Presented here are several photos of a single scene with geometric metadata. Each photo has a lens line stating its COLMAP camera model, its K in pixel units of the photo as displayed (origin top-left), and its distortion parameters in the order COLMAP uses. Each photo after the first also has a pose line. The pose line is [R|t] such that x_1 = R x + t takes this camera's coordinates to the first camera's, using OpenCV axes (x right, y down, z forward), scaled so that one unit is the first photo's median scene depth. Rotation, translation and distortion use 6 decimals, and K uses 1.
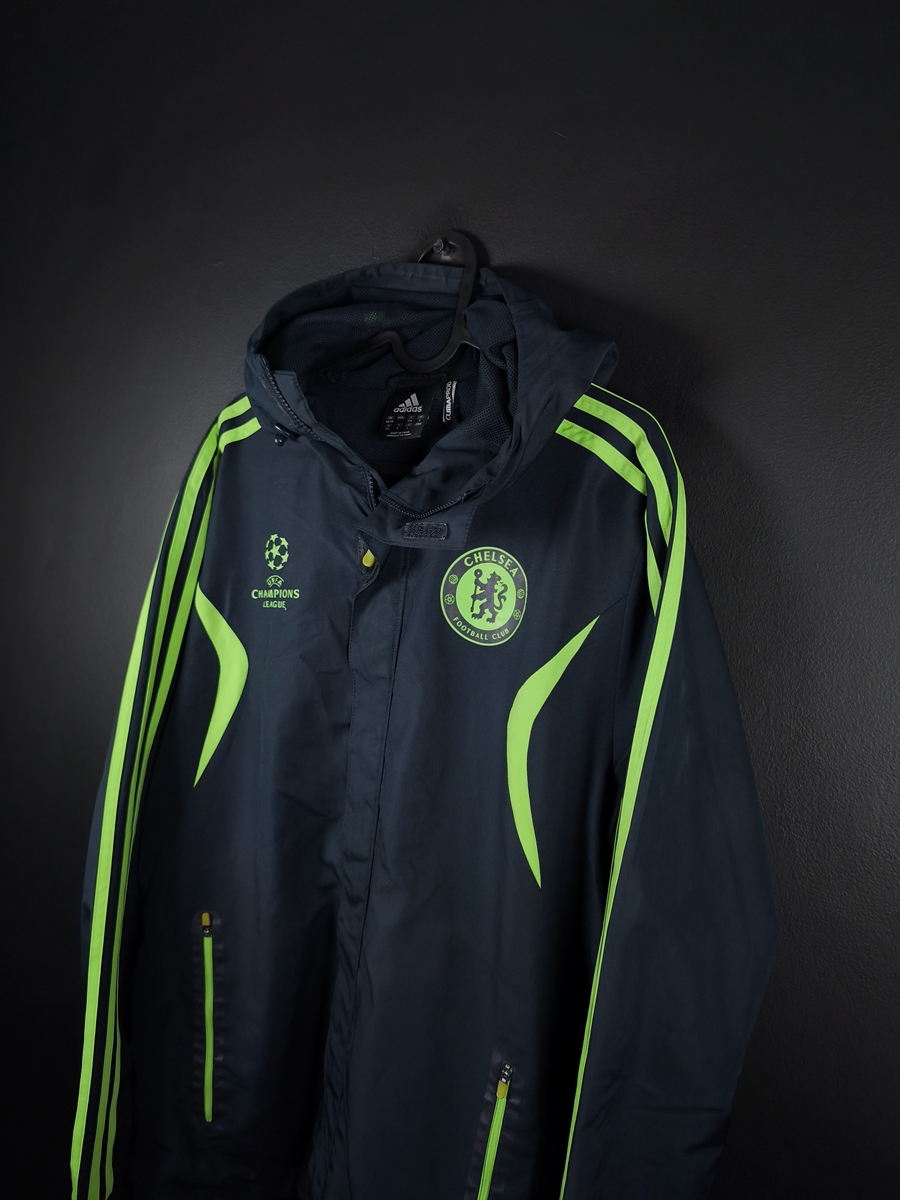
lens RADIAL K [[805.9, 0, 485.2], [0, 805.9, 604.2], [0, 0, 1]] dist [0.029986, -0.058133]
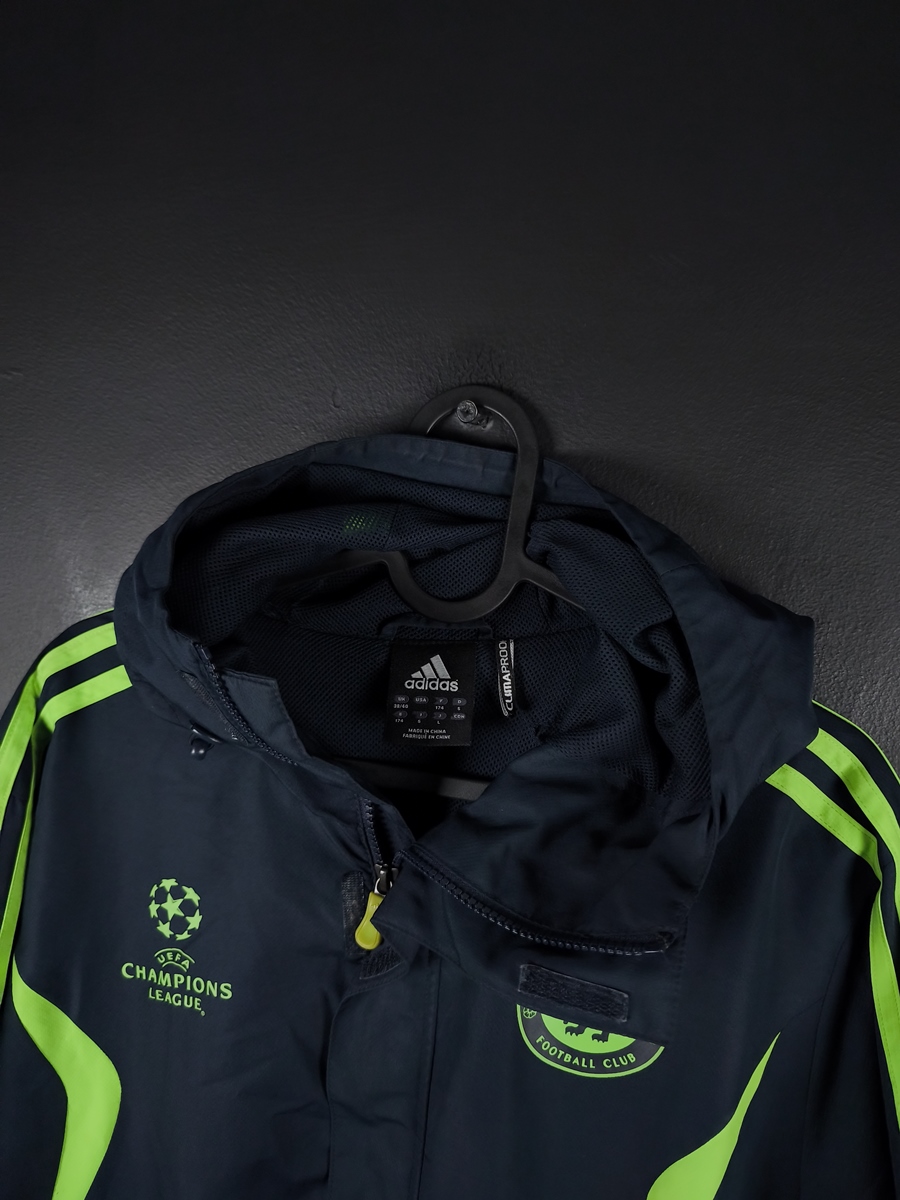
lens RADIAL K [[805.9, 0, 485.2], [0, 805.9, 604.2], [0, 0, 1]] dist [0.029986, -0.058133]
pose [[0.940549, -0.042788, 0.336953, -0.257655], [0.034796, 0.998952, 0.029725, -0.317920], [-0.337872, -0.016233, 0.941052, 0.423897]]
